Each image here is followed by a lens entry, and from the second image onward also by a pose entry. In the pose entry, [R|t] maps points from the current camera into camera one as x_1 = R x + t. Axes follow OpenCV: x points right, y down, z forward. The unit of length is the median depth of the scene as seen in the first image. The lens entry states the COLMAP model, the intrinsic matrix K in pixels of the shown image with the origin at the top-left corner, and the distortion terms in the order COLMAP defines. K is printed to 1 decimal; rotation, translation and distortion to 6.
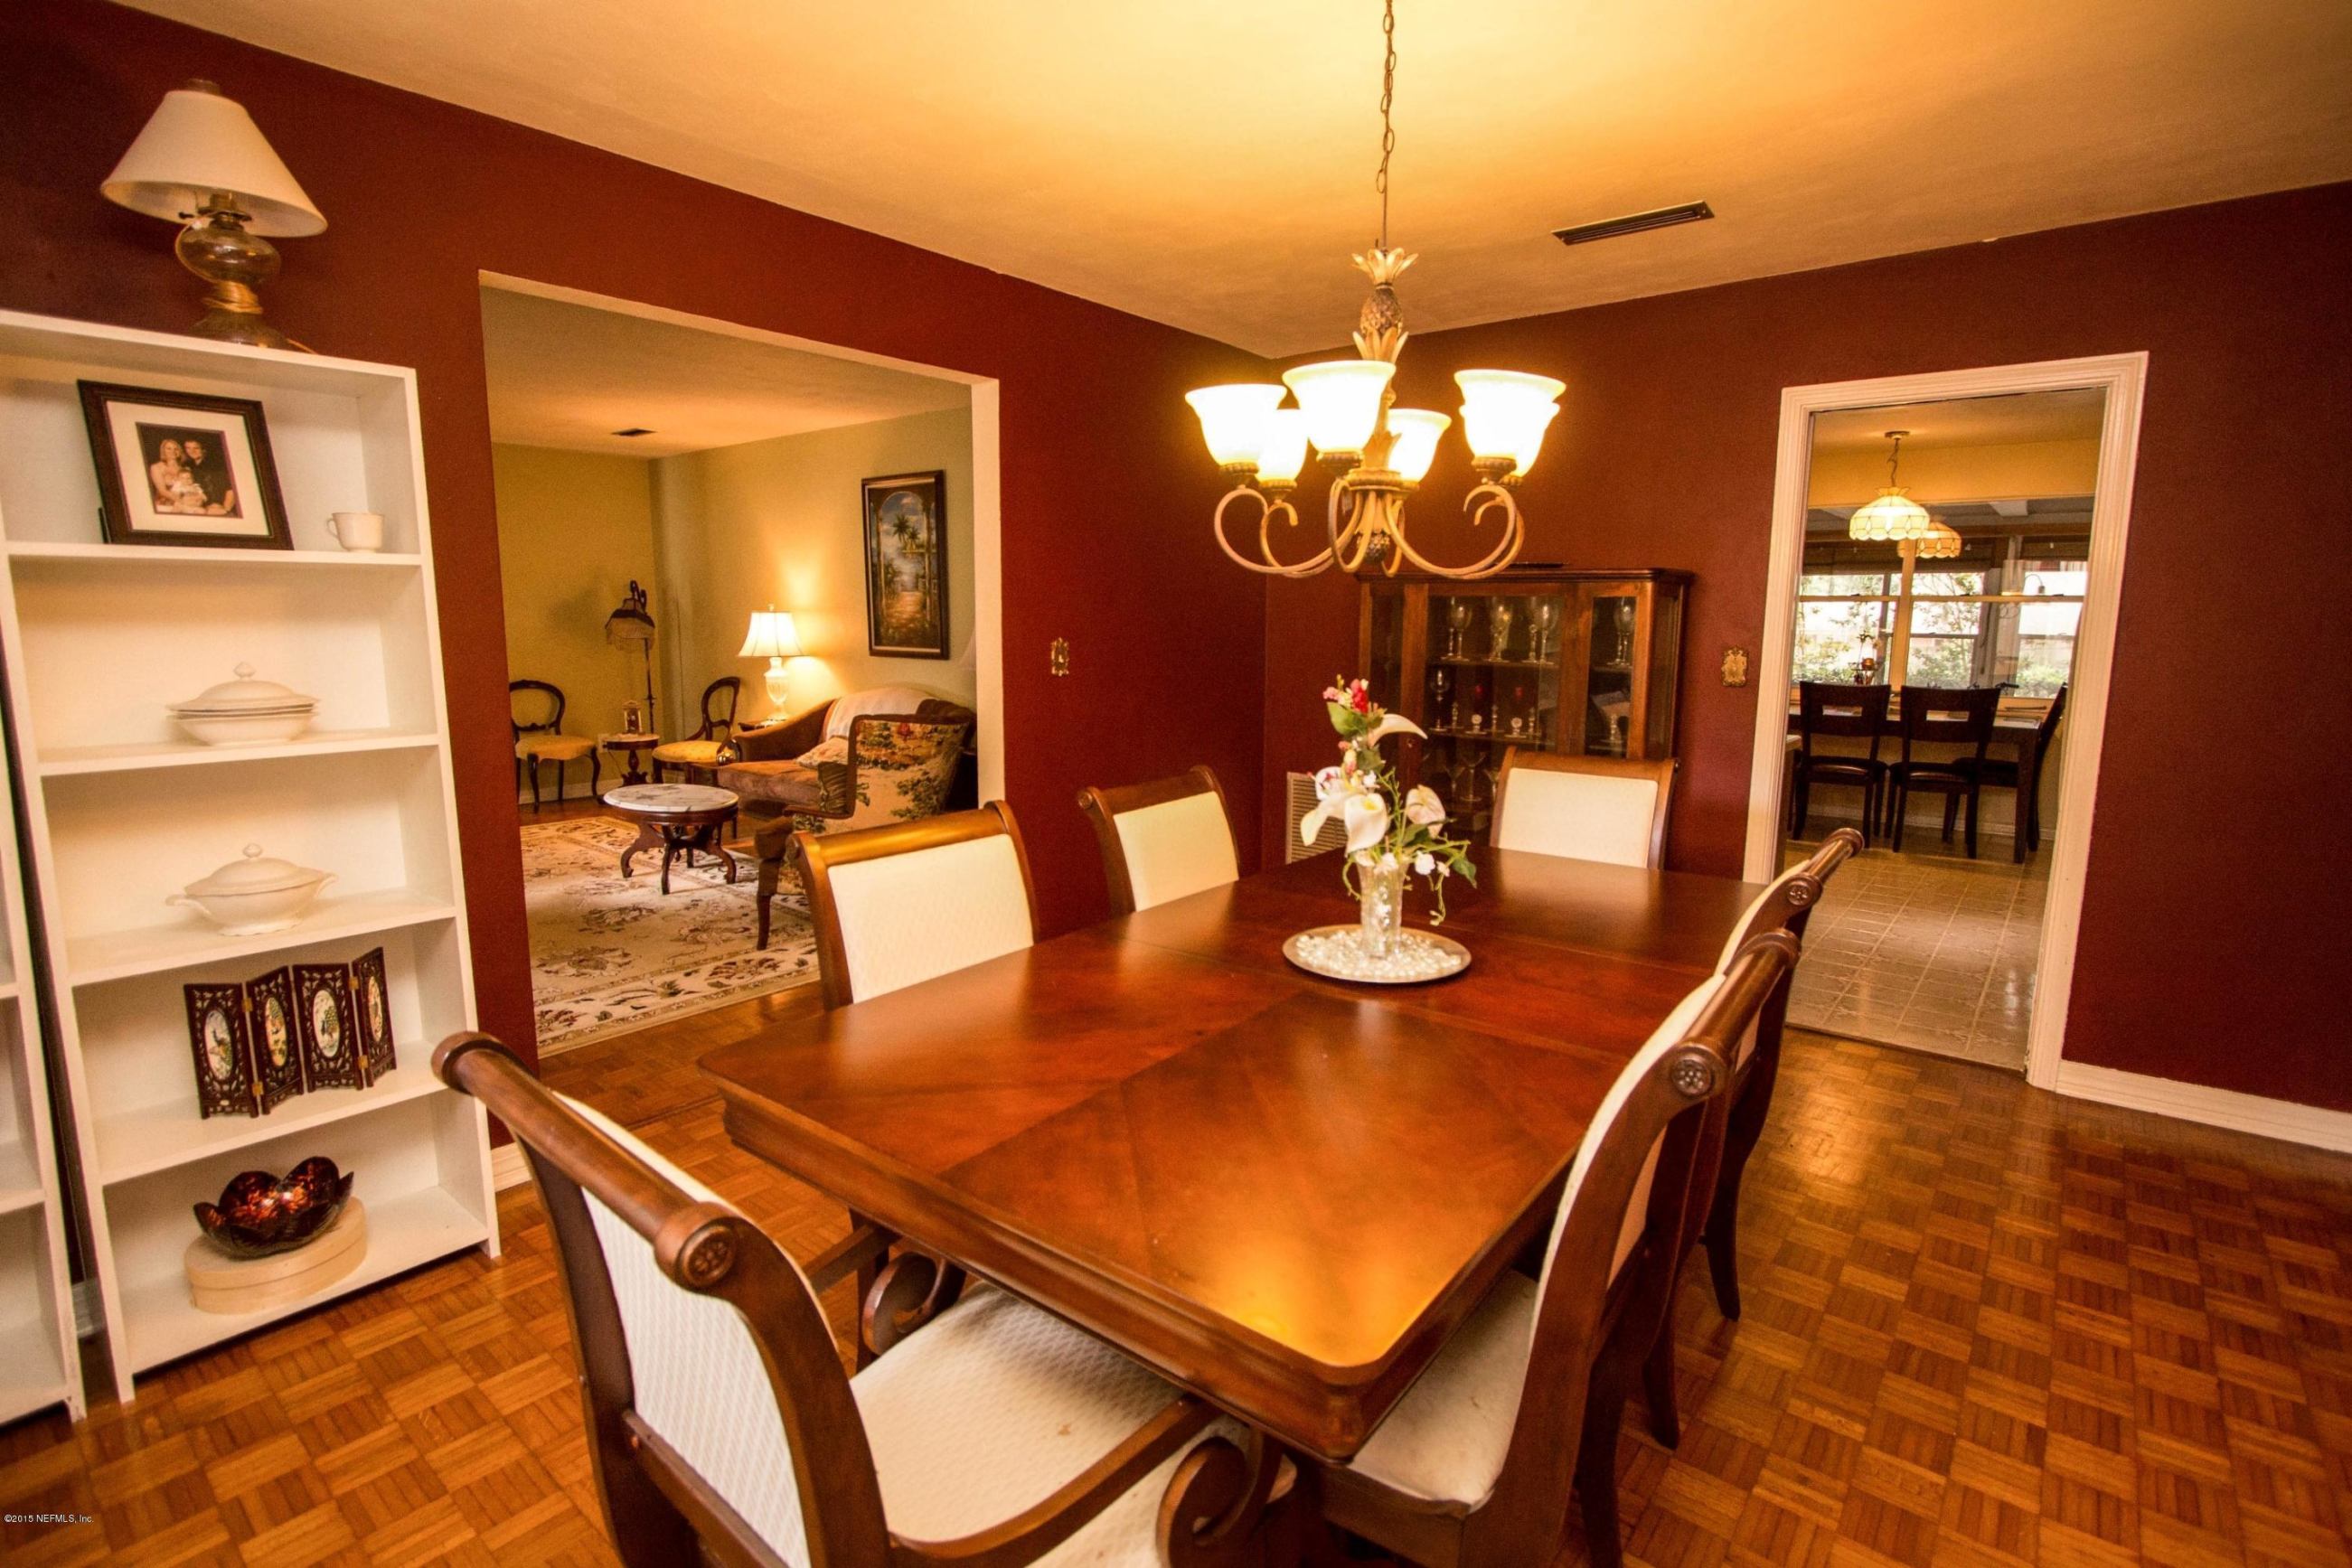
lens RADIAL K [[1109.8, 0, 1176.4], [0, 1109.8, 778.6], [0, 0, 1]] dist [-0.011369, -0.001136]
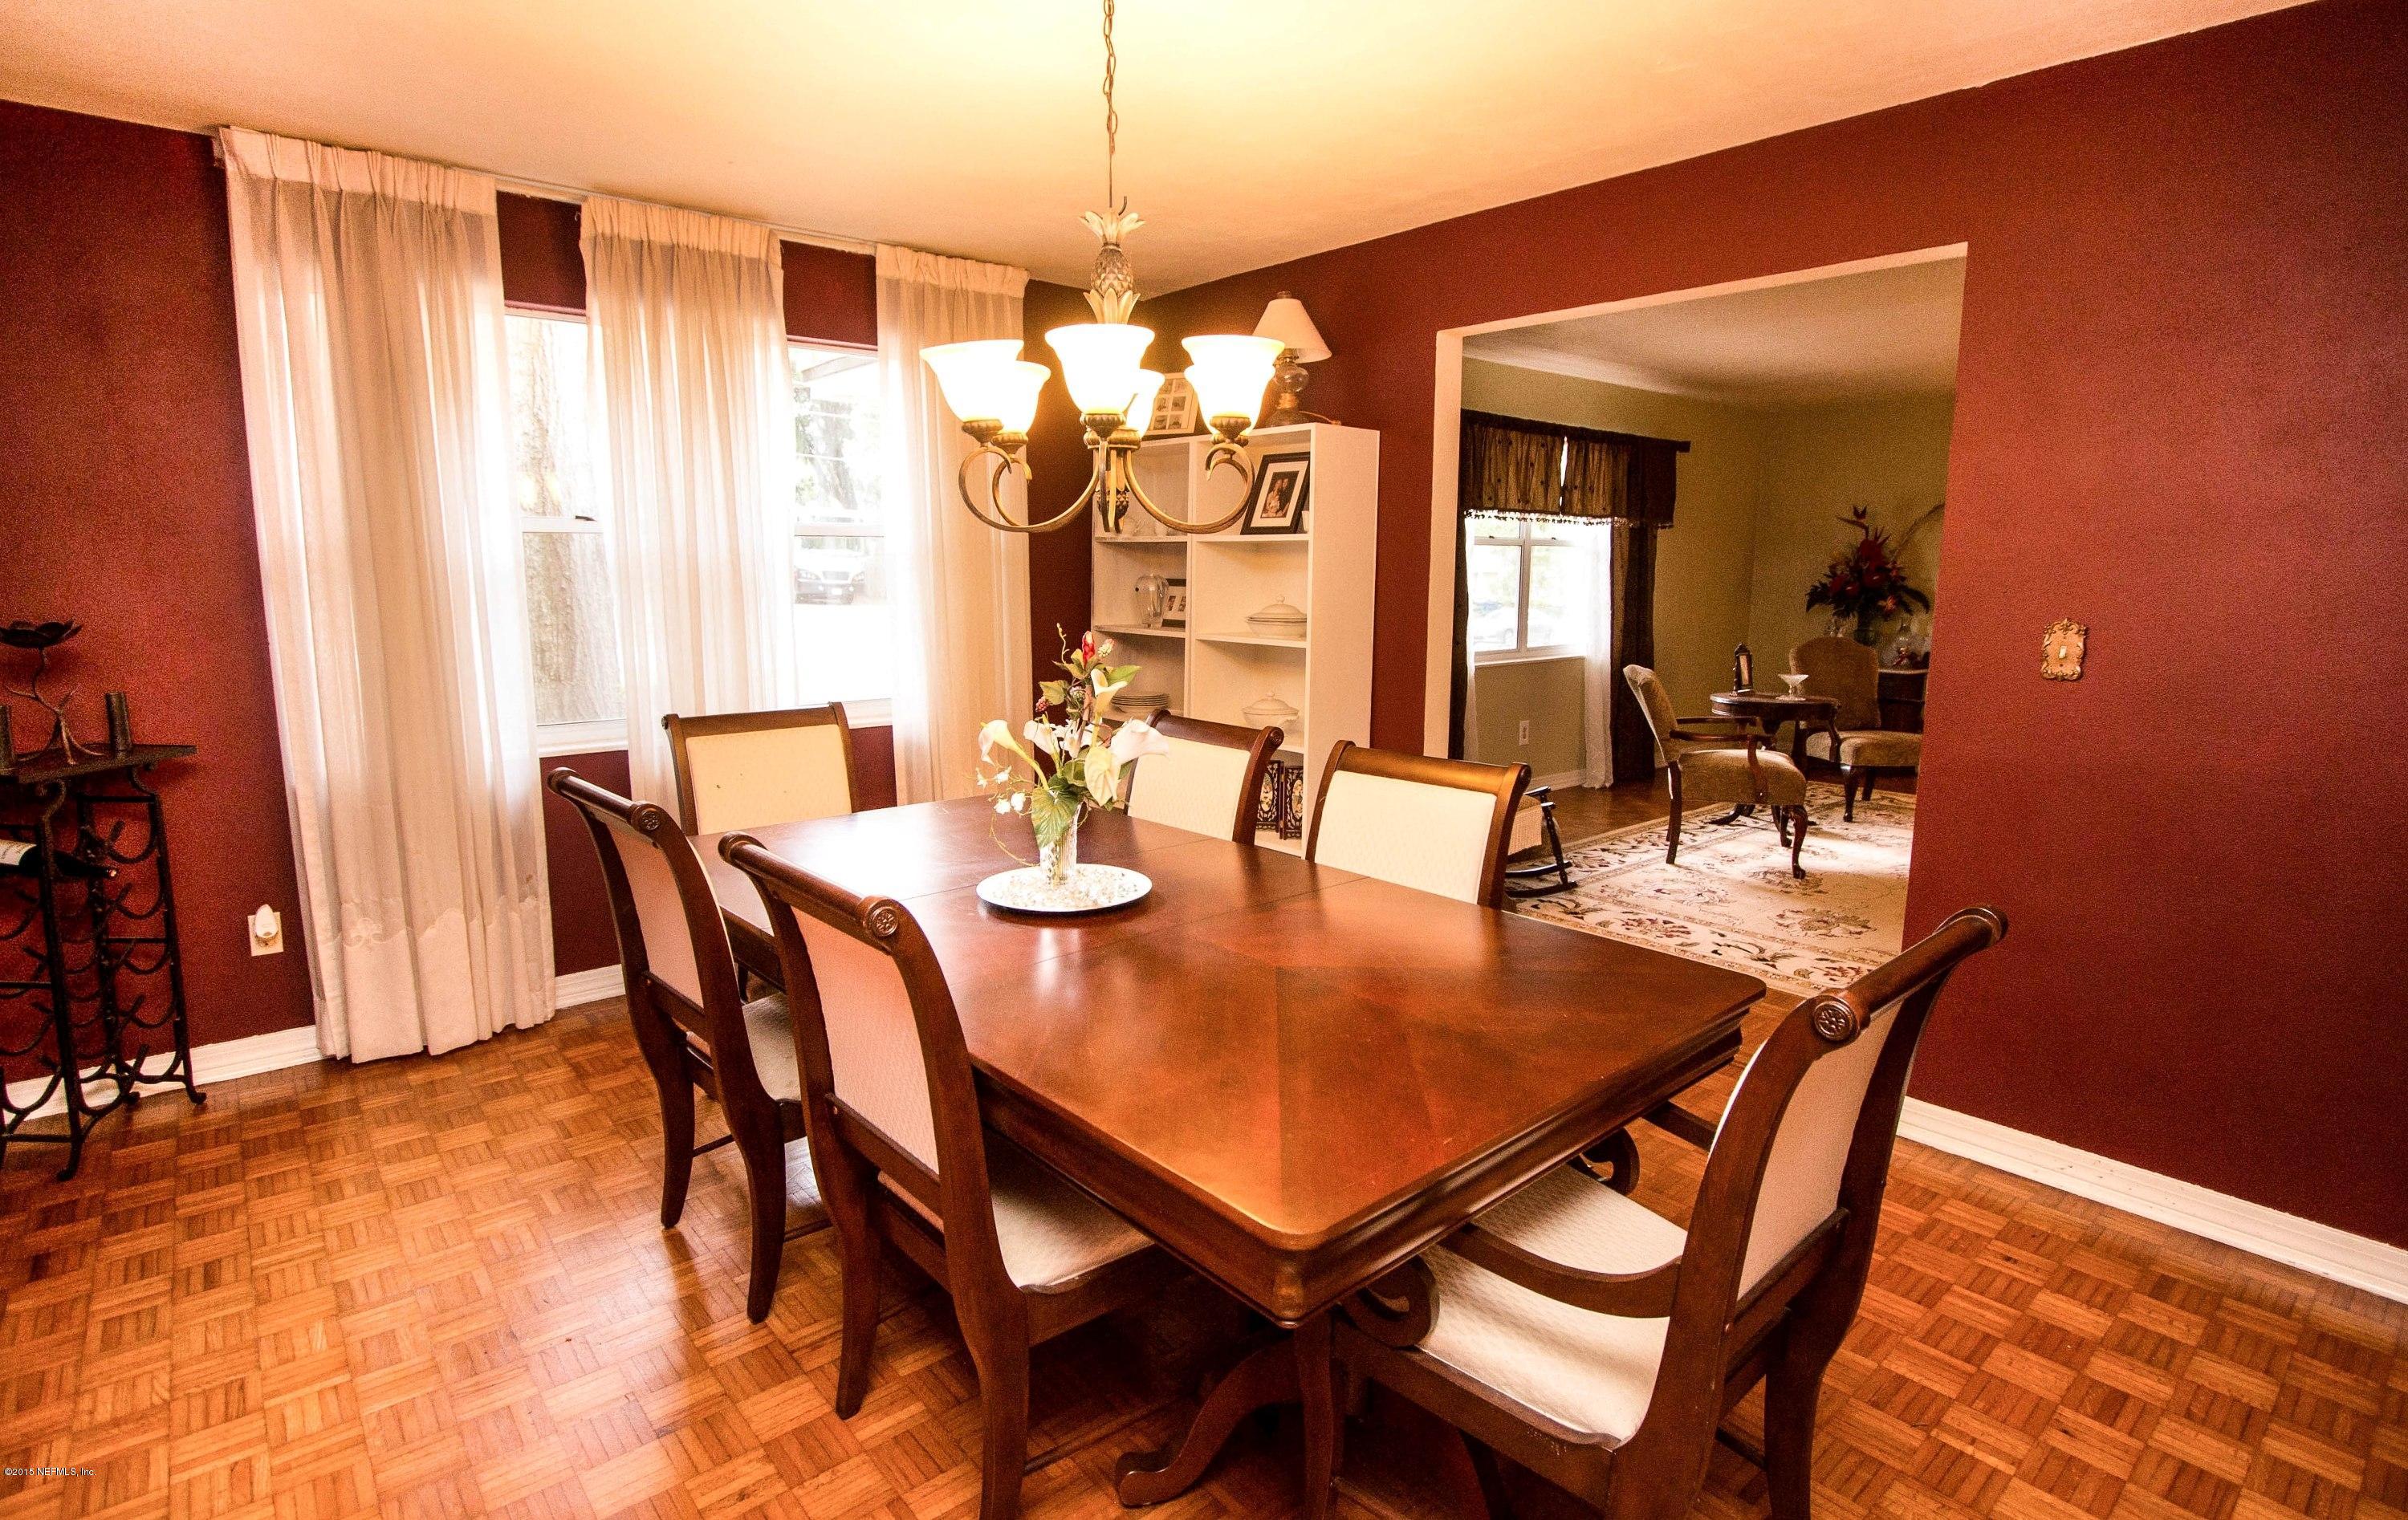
lens RADIAL K [[1186.0, 0, 1207.0], [0, 1186.0, 753.4], [0, 0, 1]] dist [-0.000330, -0.000016]
pose [[-0.169320, 0.150864, -0.973946, 0.623041], [-0.152062, 0.972382, 0.177058, -0.094697], [0.973760, 0.178080, -0.141703, 0.635039]]
